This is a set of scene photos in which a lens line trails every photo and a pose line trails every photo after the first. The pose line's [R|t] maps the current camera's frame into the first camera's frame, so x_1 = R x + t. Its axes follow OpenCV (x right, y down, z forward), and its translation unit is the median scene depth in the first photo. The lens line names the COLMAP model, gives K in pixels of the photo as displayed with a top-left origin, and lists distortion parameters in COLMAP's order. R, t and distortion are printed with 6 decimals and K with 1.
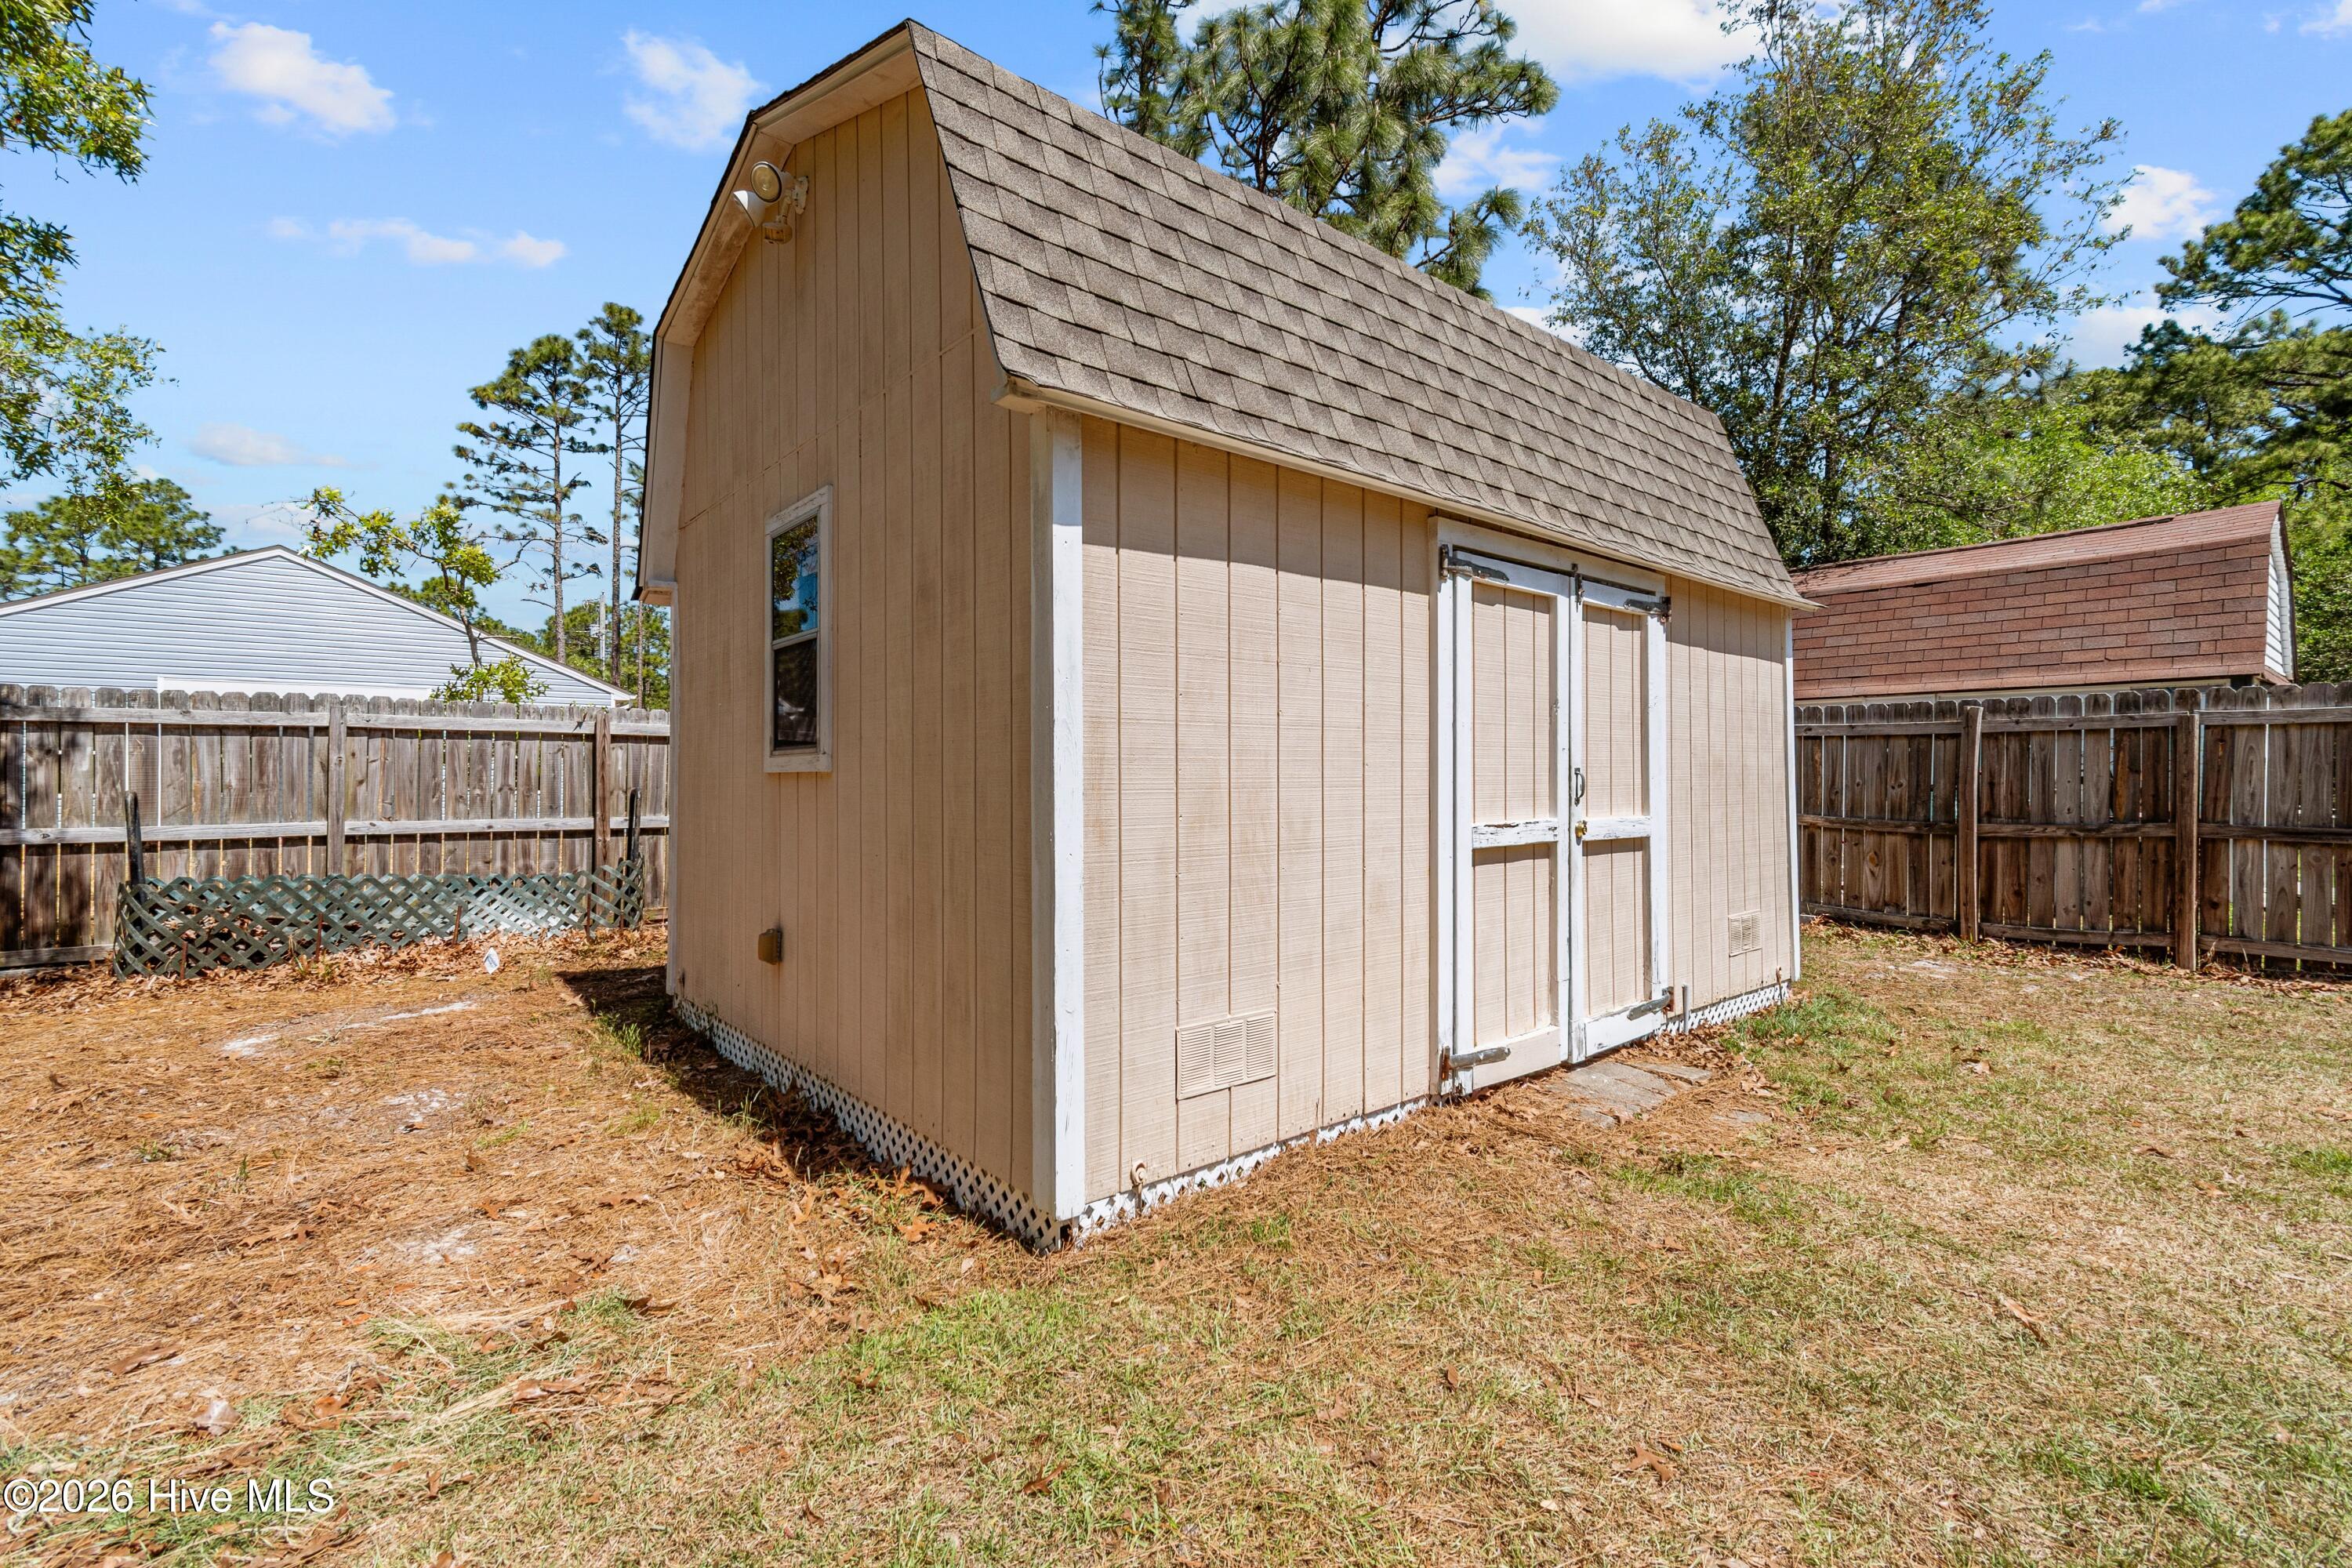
lens RADIAL K [[1003.5, 0, 1166.3], [0, 1003.5, 783.3], [0, 0, 1]] dist [0.001676, 0.000045]
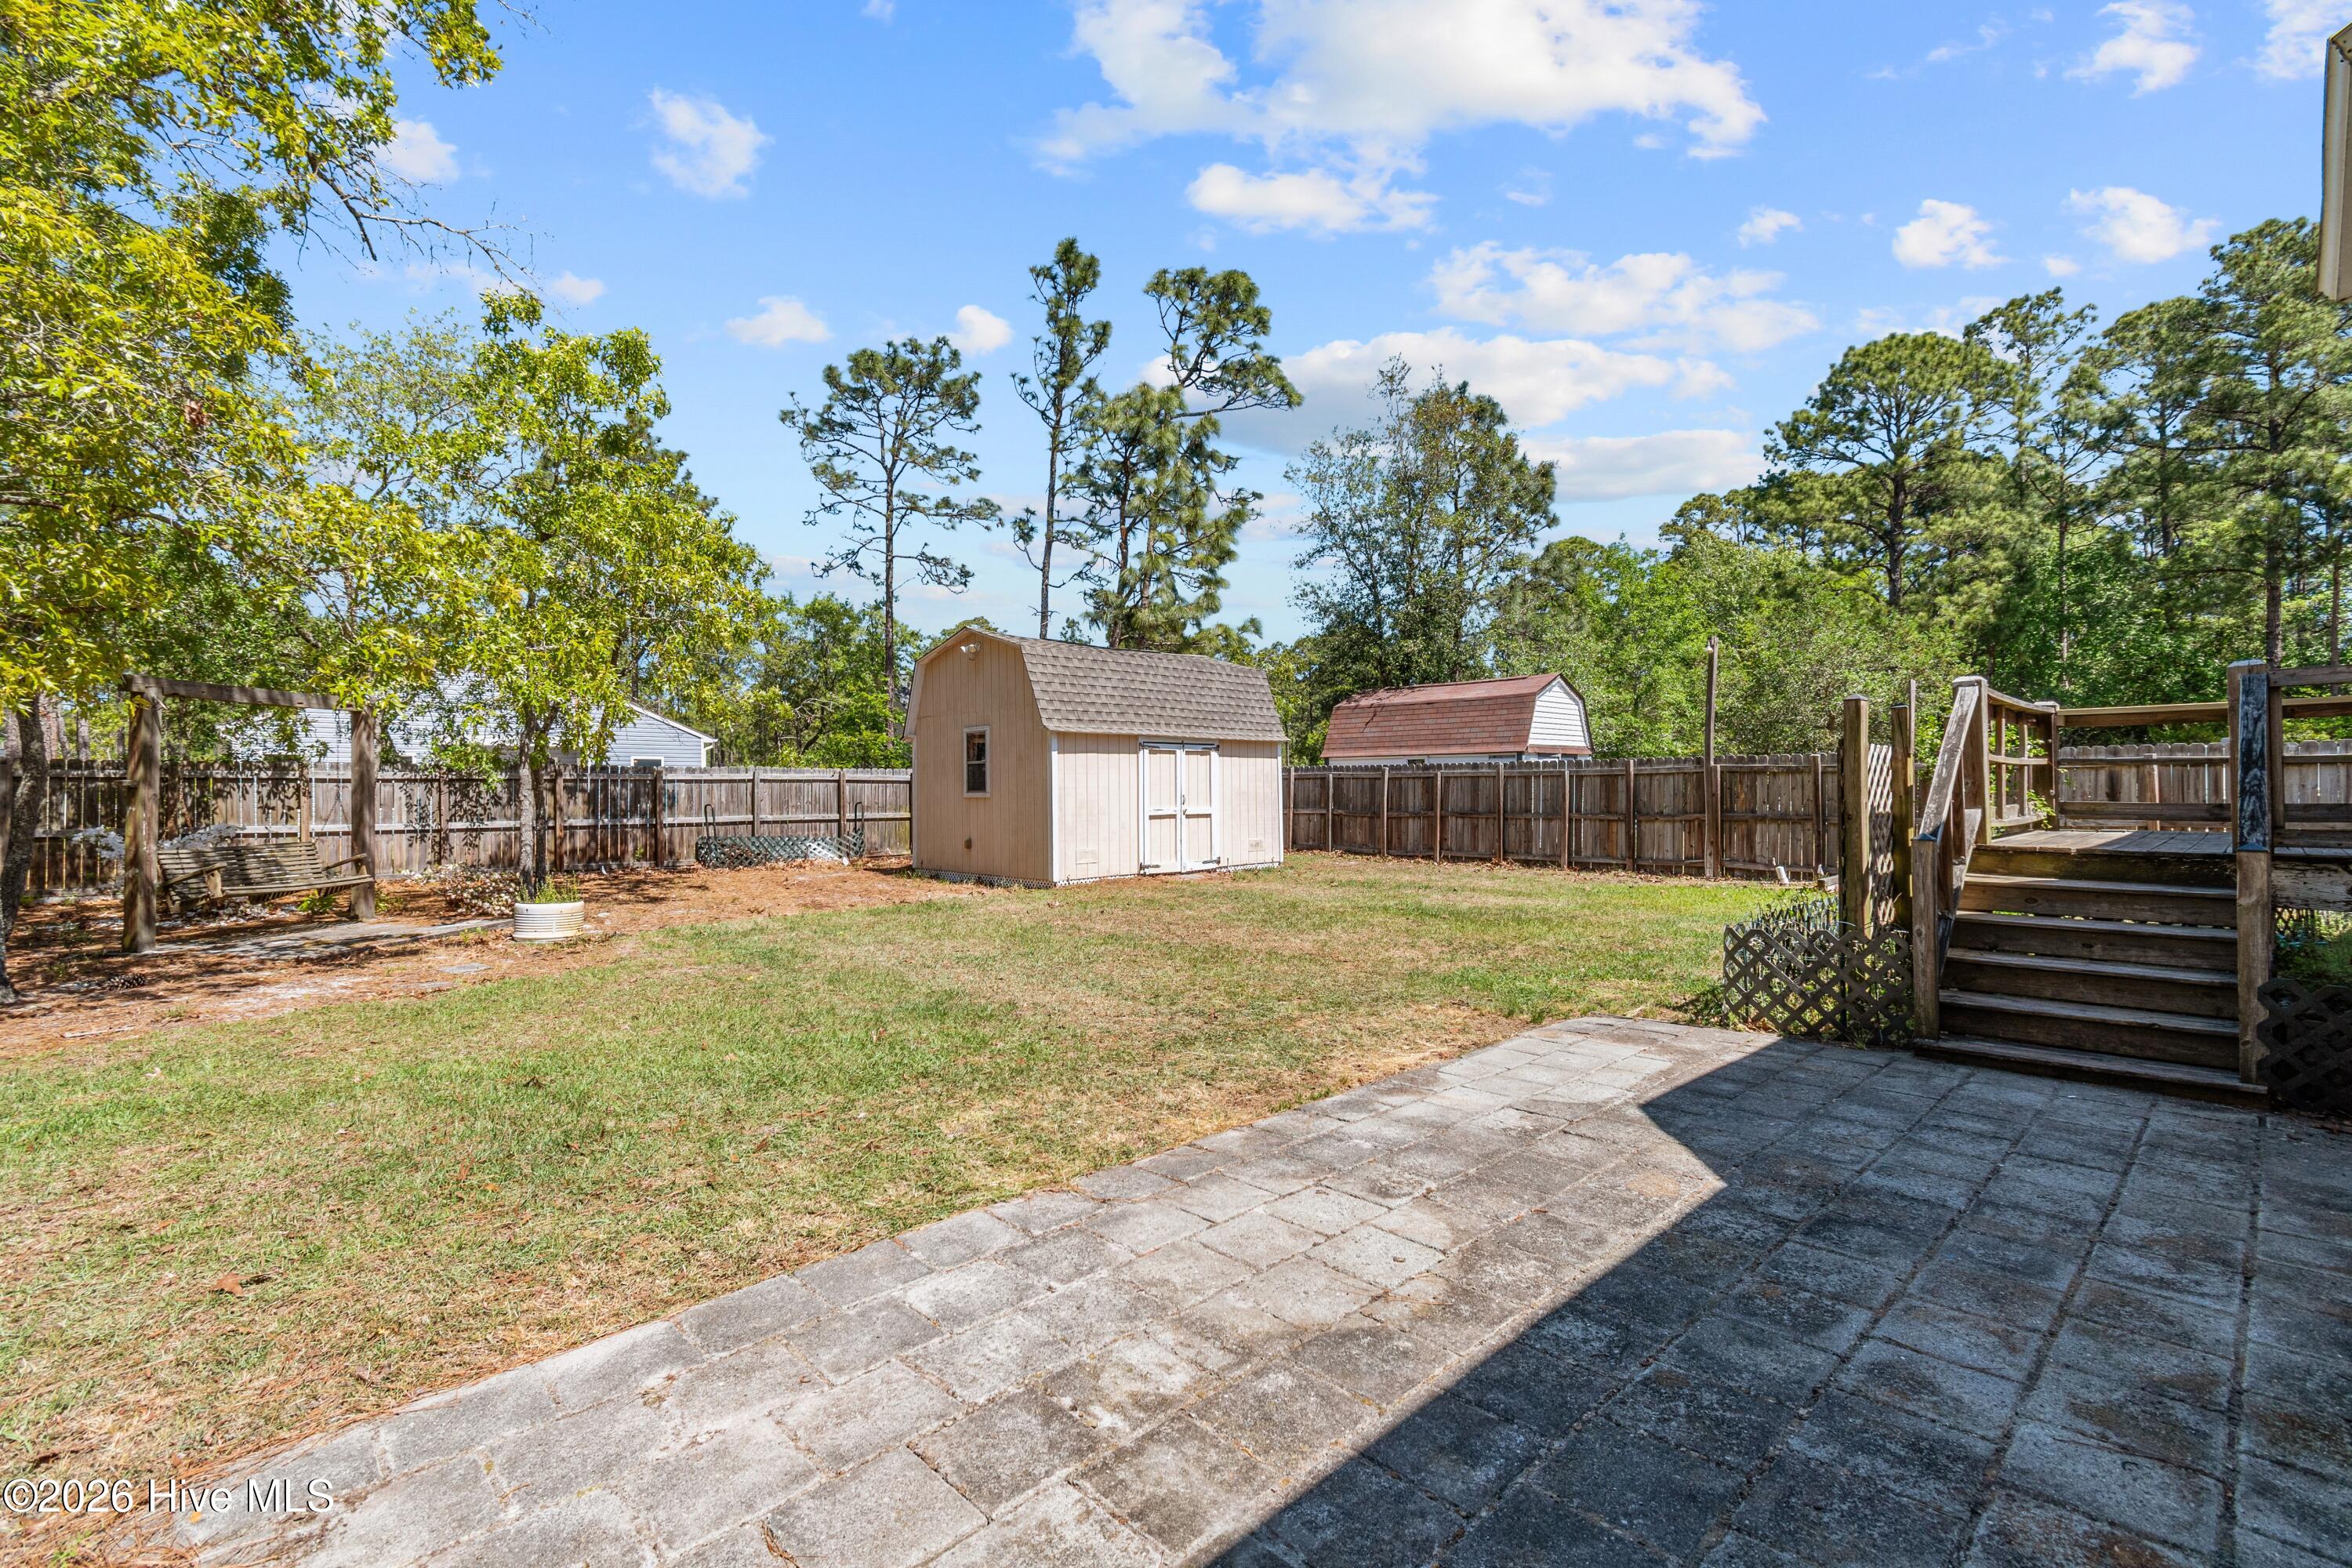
lens RADIAL K [[1041.4, 0, 1176.8], [0, 1041.4, 773.5], [0, 0, 1]] dist [0.010975, -0.000379]
pose [[0.995969, -0.003890, 0.089613, 0.021712], [0.005682, 0.999789, -0.019749, -0.013028], [-0.089518, 0.020178, 0.995781, -2.001964]]
